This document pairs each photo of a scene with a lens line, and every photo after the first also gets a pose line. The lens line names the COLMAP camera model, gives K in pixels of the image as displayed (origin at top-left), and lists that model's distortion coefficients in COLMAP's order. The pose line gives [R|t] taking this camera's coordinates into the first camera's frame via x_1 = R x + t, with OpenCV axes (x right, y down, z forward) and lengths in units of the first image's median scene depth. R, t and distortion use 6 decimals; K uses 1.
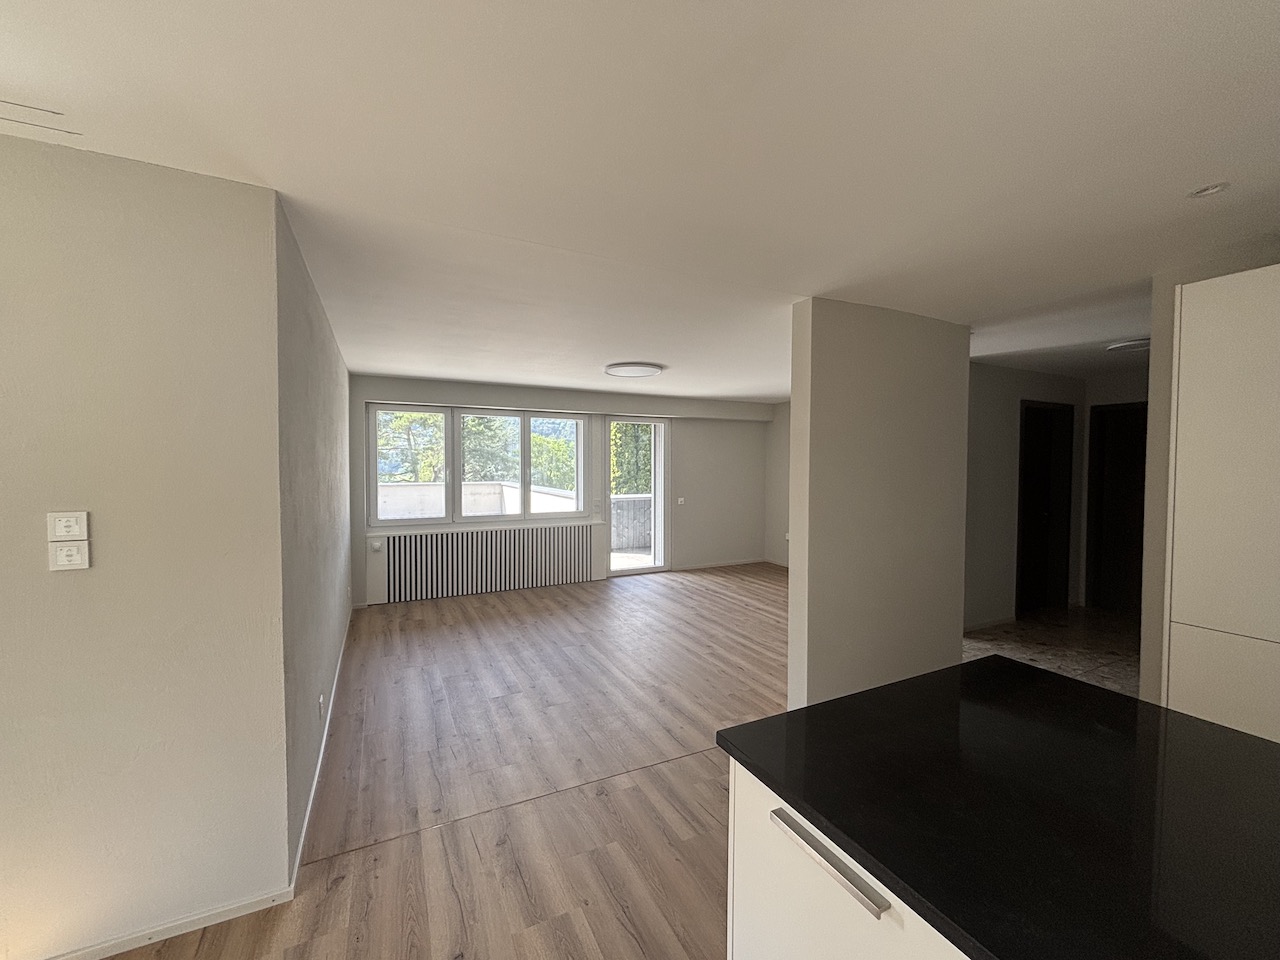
lens RADIAL K [[513.7, 0, 638.8], [0, 513.7, 480.0], [0, 0, 1]] dist [0.000440, -0.000005]
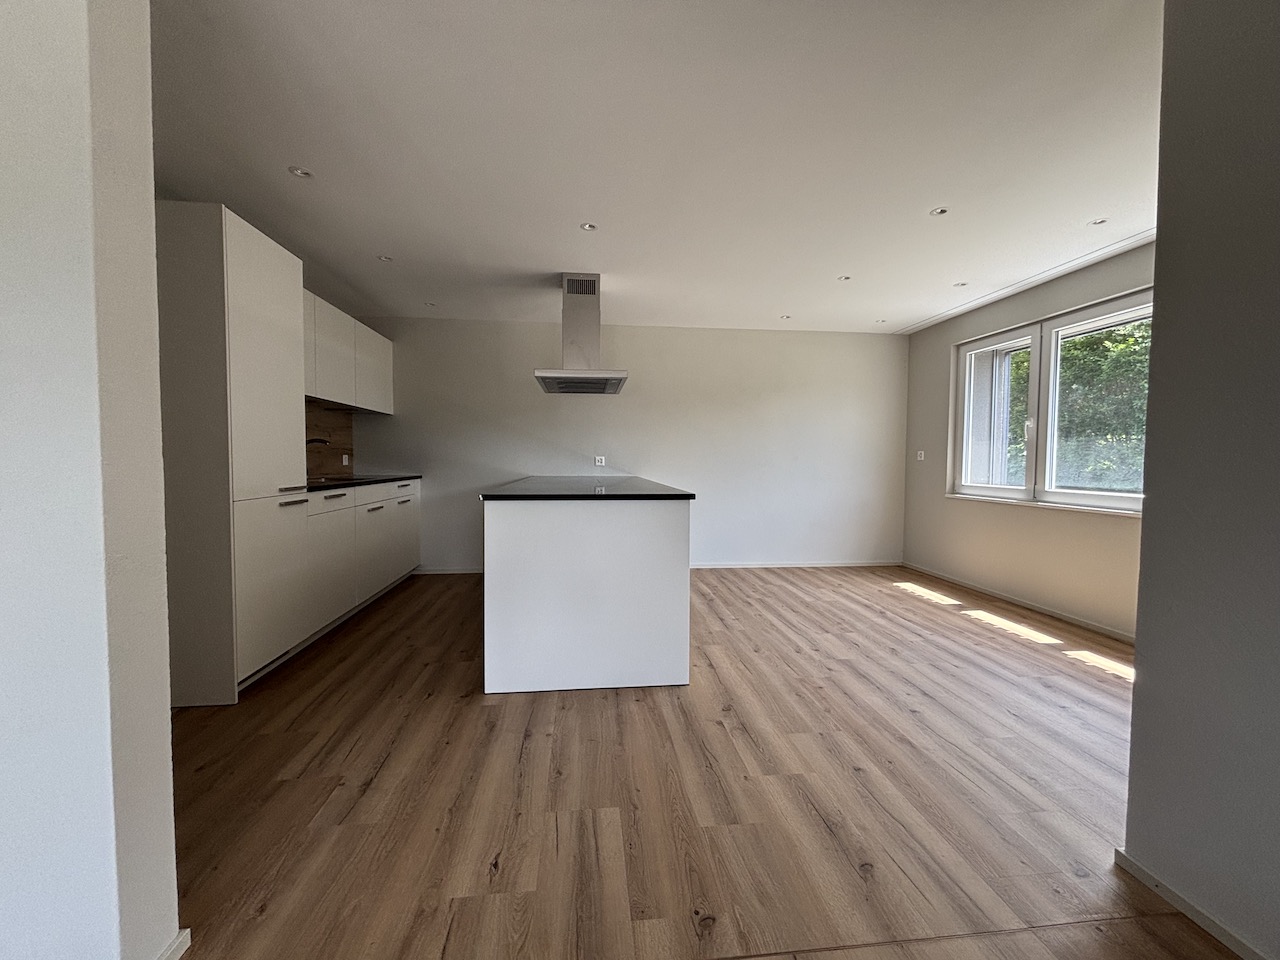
lens RADIAL K [[513.7, 0, 632.6], [0, 513.7, 482.8], [0, 0, 1]] dist [0.000440, -0.000005]
pose [[-0.934907, -0.023100, 0.354139, -0.065539], [0.003387, 0.997253, 0.073992, 0.045779], [-0.354876, 0.070375, -0.932261, 0.547029]]
